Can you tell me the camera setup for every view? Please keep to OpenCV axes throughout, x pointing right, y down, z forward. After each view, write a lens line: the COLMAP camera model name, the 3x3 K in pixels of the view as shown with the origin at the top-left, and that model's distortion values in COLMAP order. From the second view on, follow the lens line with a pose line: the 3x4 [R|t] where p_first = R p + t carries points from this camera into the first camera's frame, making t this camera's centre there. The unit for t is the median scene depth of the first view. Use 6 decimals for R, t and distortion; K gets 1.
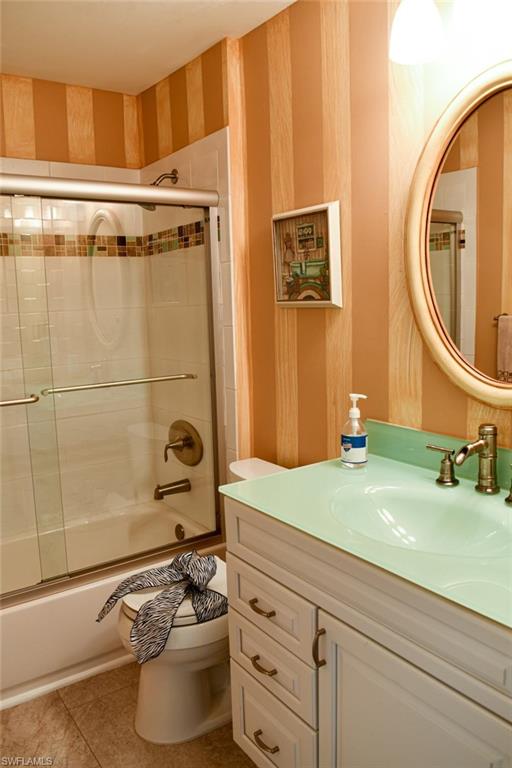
lens RADIAL K [[575.4, 0, 256.0], [0, 575.4, 384.0], [0, 0, 1]] dist [-0.053936, -0.001739]
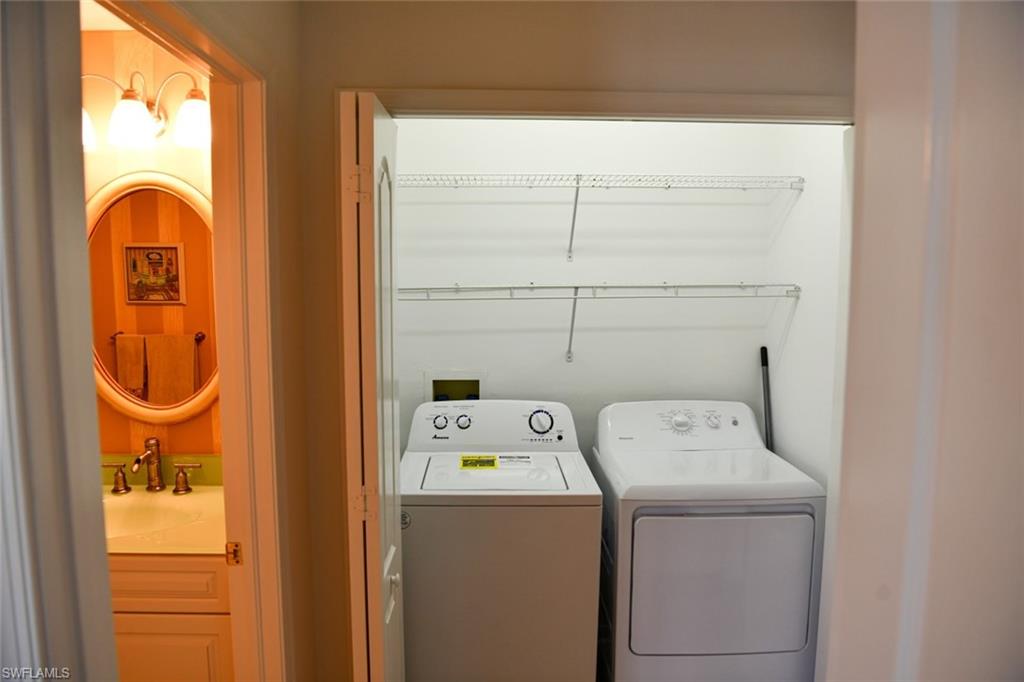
lens RADIAL K [[728.0, 0, 512.0], [0, 728.0, 341.0], [0, 0, 1]] dist [-0.064032, 0.003966]
pose [[0.557586, -0.060452, 0.827915, -0.477090], [0.104623, 0.994510, 0.002155, -0.068440], [-0.823500, 0.085418, 0.560849, -0.622276]]
